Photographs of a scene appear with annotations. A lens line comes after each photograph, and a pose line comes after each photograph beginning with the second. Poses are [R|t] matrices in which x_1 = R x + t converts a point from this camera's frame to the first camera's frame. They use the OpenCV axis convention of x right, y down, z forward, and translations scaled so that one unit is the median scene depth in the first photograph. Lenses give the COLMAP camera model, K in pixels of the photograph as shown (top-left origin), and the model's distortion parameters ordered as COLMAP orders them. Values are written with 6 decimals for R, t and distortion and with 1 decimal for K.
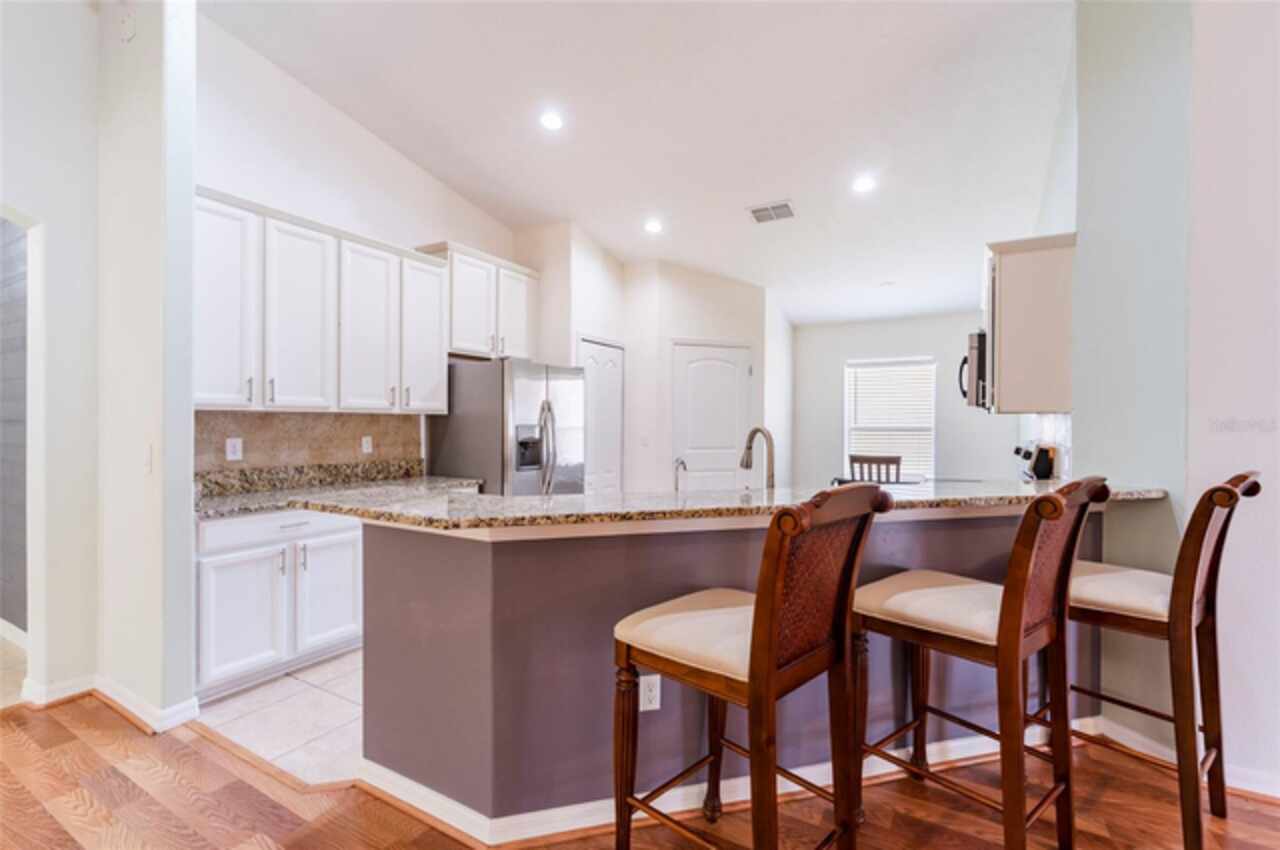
lens RADIAL K [[566.6, 0, 644.2], [0, 566.6, 424.9], [0, 0, 1]] dist [0.000854, -0.000038]
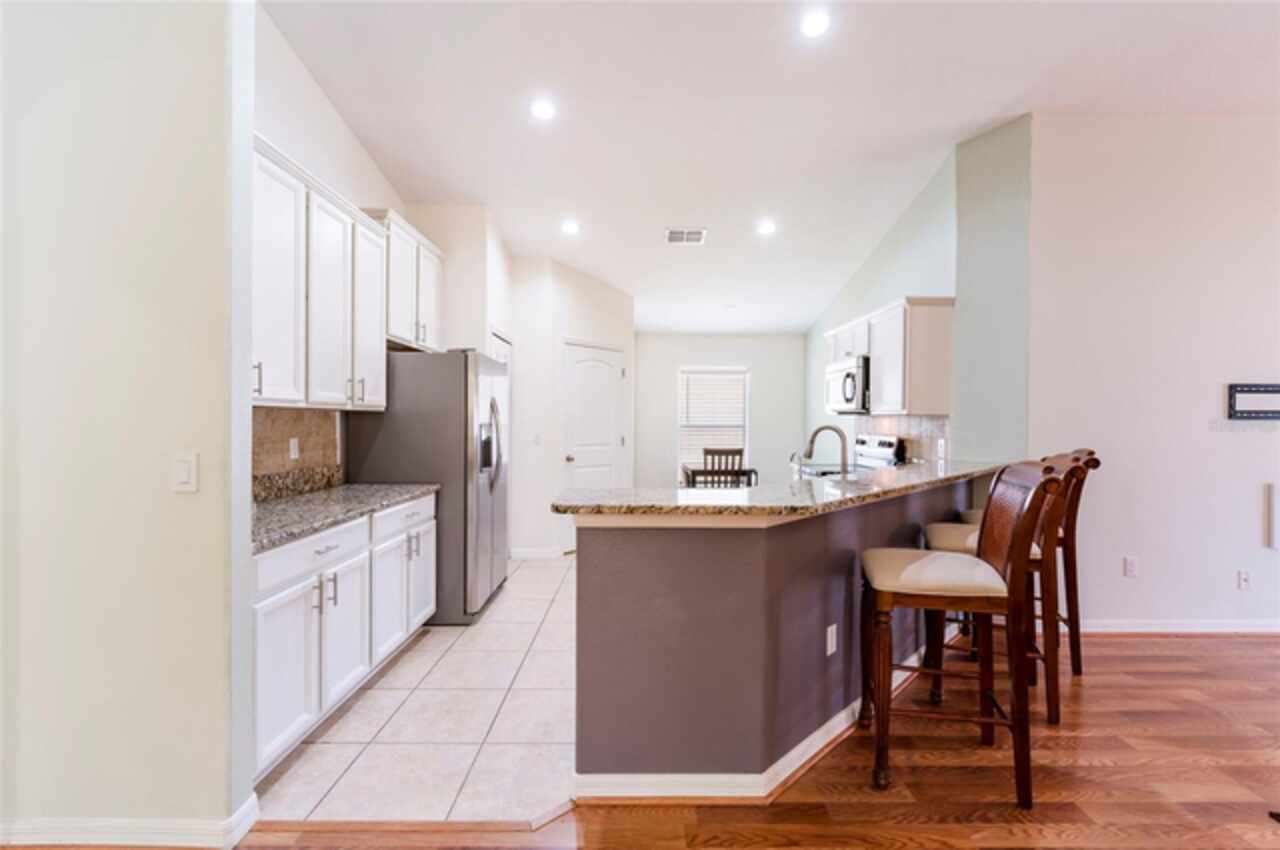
lens RADIAL K [[566.6, 0, 644.2], [0, 566.6, 424.9], [0, 0, 1]] dist [0.000854, -0.000038]
pose [[0.862936, -0.002317, 0.505308, -0.460829], [-0.000118, 0.999989, 0.004788, -0.001897], [-0.505313, -0.004192, 0.862926, 0.066829]]
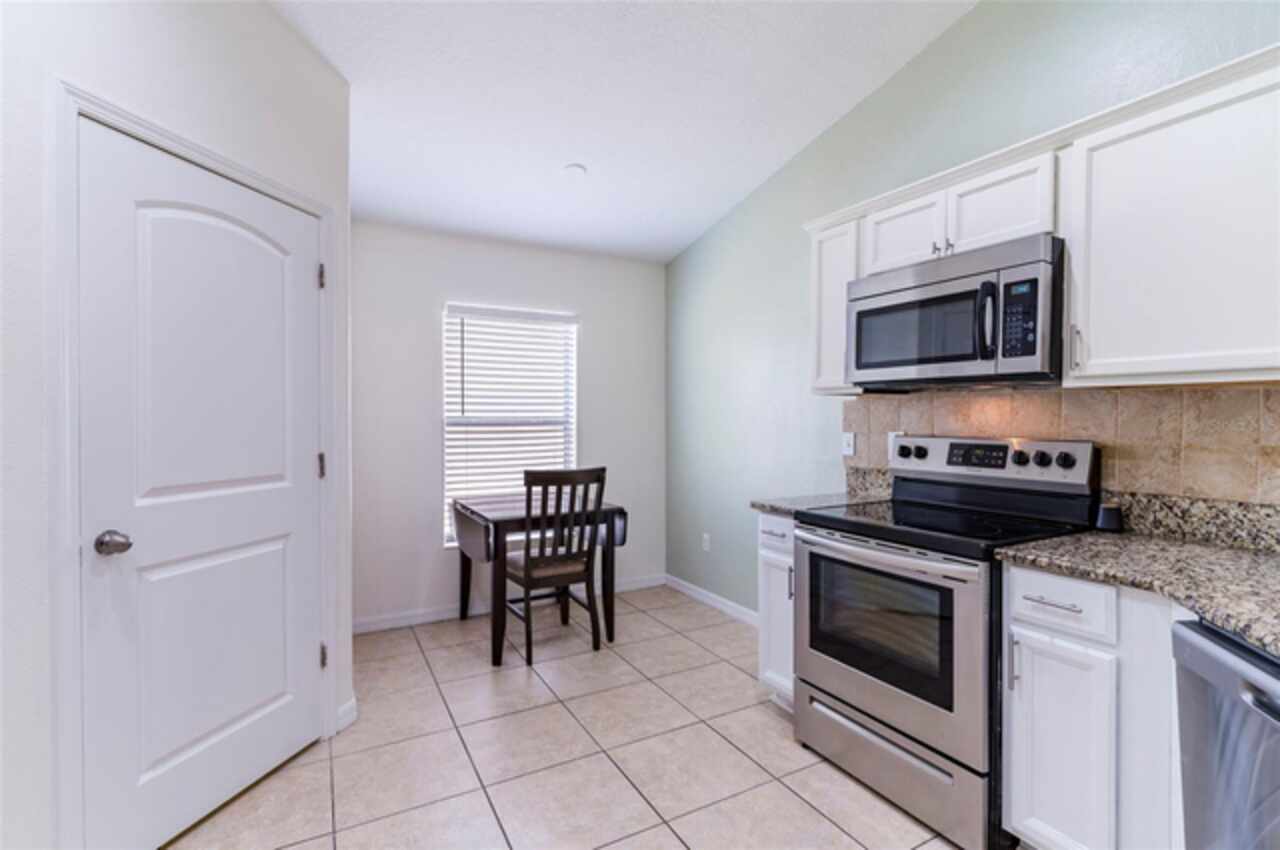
lens RADIAL K [[588.2, 0, 642.2], [0, 588.2, 420.2], [0, 0, 1]] dist [0.002788, -0.000288]
pose [[0.515316, -0.008161, 0.856962, -0.068970], [0.005064, 0.999966, 0.006478, 0.003939], [-0.856985, 0.001002, 0.515340, 0.852854]]
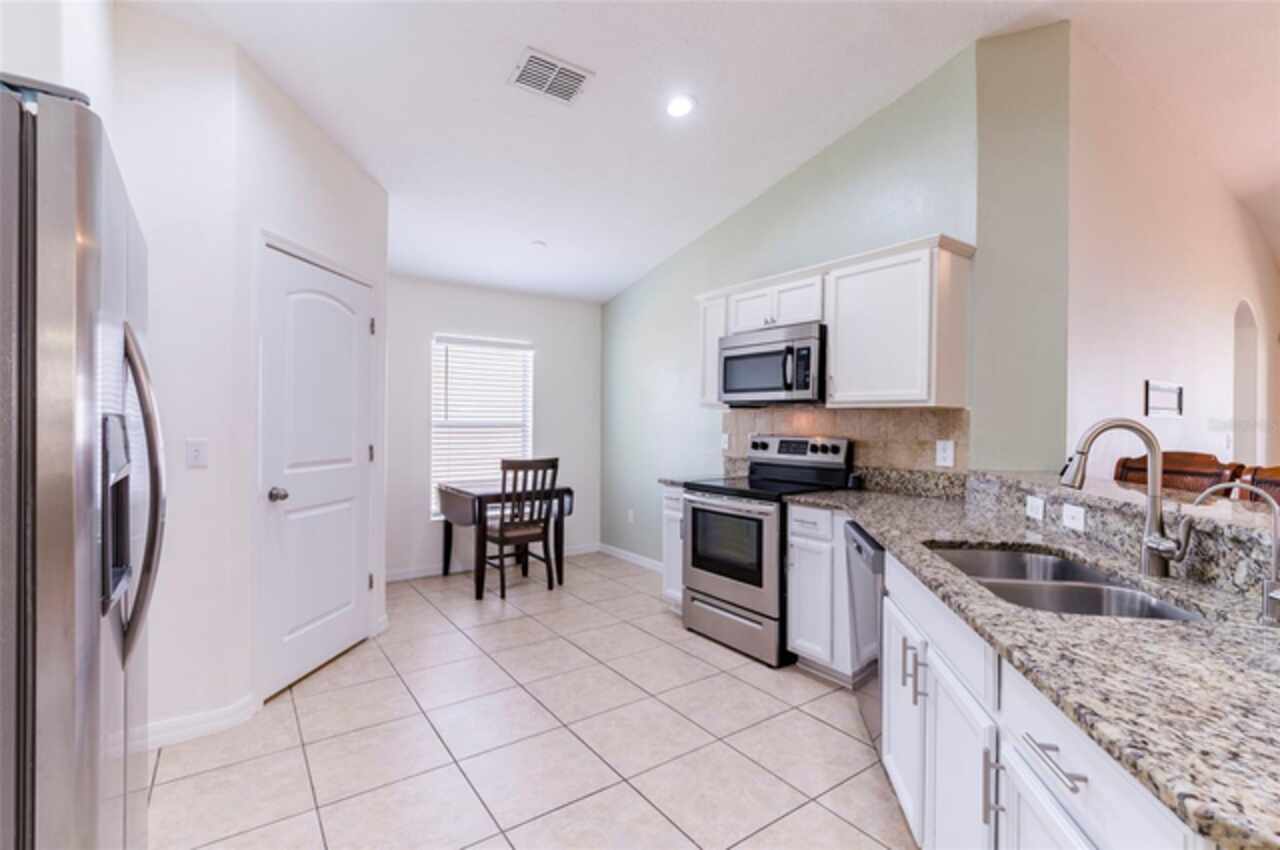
lens RADIAL K [[578.0, 0, 640.0], [0, 578.0, 425.0], [0, 0, 1]] dist [-0.000614, -0.000144]
pose [[0.415988, -0.004603, 0.909359, -0.344457], [-0.002608, 0.999977, 0.006255, 0.002950], [-0.909366, -0.004974, 0.415966, 0.709744]]
